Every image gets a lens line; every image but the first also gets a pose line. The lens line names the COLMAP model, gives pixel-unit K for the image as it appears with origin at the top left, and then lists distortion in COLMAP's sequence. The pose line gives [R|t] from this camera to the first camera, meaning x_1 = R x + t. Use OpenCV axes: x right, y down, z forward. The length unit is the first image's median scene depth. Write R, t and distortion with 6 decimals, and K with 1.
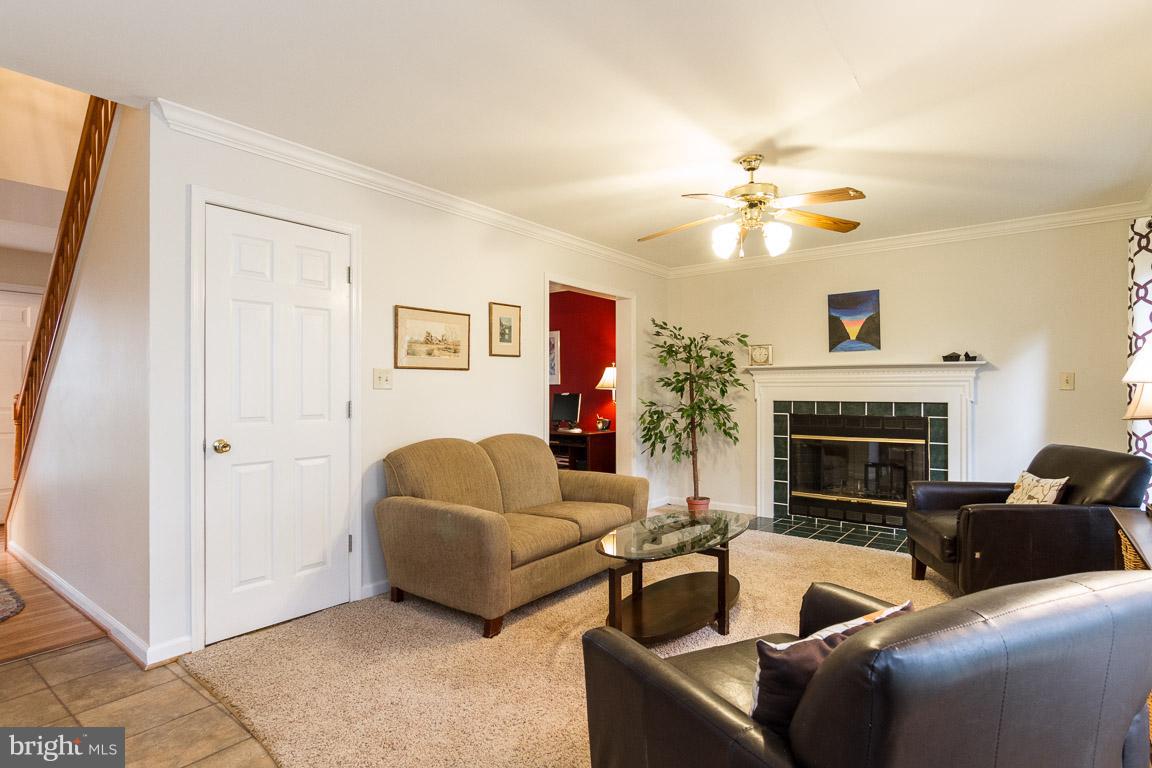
lens RADIAL K [[586.5, 0, 588.4], [0, 586.5, 385.1], [0, 0, 1]] dist [0.003807, 0.003005]
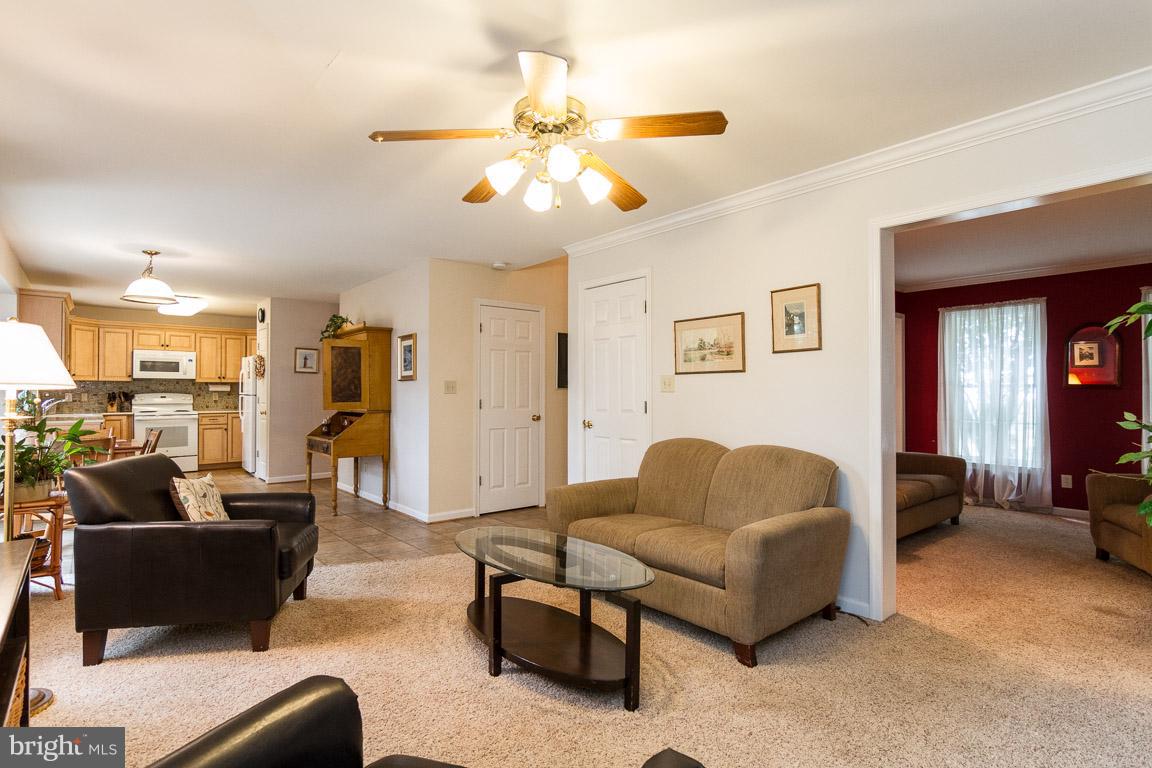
lens RADIAL K [[586.5, 0, 579.5], [0, 586.5, 382.3], [0, 0, 1]] dist [0.003807, 0.003005]
pose [[-0.227363, -0.019257, -0.973620, 0.642124], [0.005292, 0.999765, -0.021010, 0.007957], [0.973796, -0.009929, -0.227208, 0.804319]]
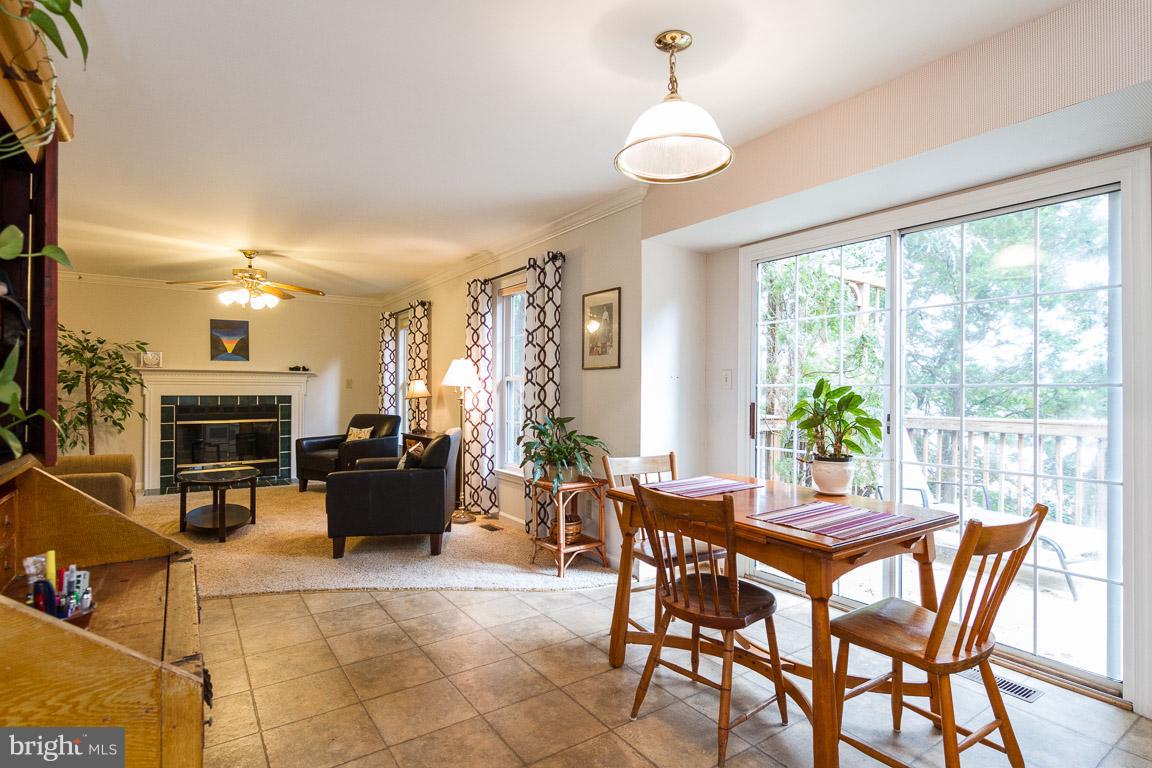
lens RADIAL K [[586.5, 0, 579.1], [0, 586.5, 384.4], [0, 0, 1]] dist [0.003807, 0.003005]
pose [[0.319507, 0.010997, 0.947520, -0.693807], [-0.011140, 0.999907, -0.007848, 0.002297], [-0.947518, -0.008047, 0.319600, -0.304431]]
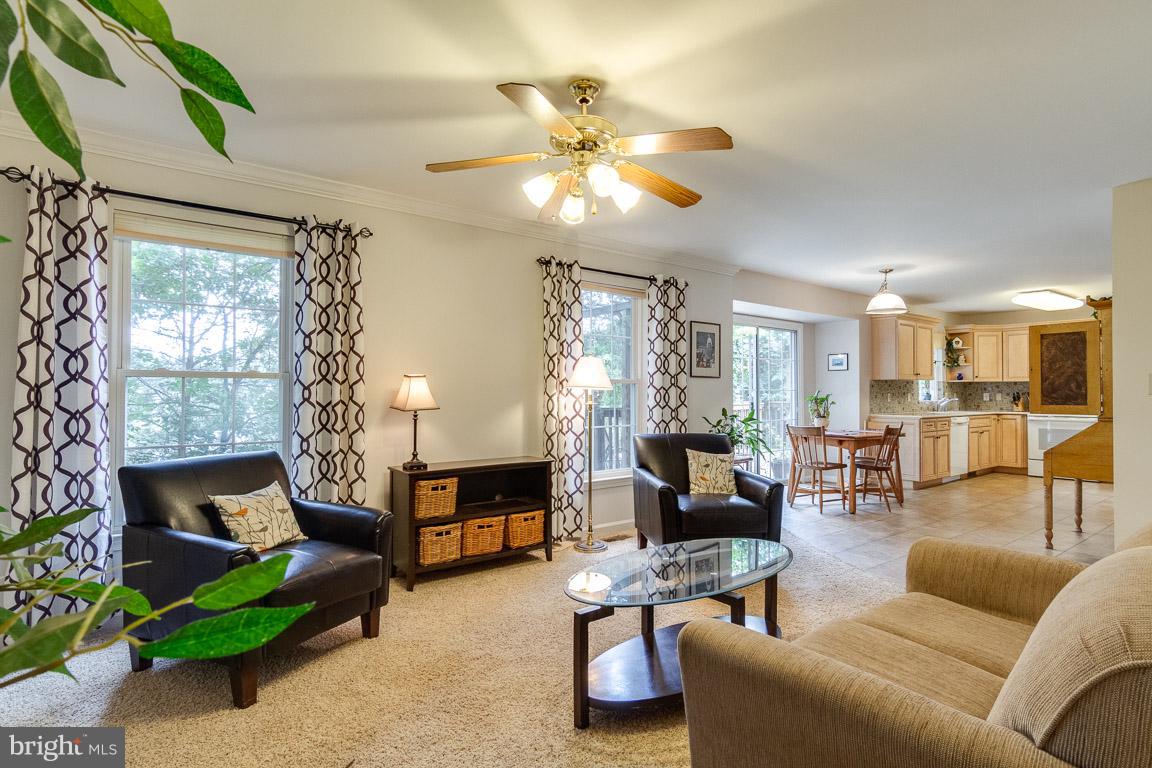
lens RADIAL K [[590.4, 0, 581.8], [0, 590.4, 386.3], [0, 0, 1]] dist [-0.000249, 0.001466]
pose [[-0.967671, 0.000326, 0.252215, 0.059383], [-0.003888, 0.999861, -0.016212, 0.009588], [-0.252185, -0.016668, -0.967535, 1.173797]]
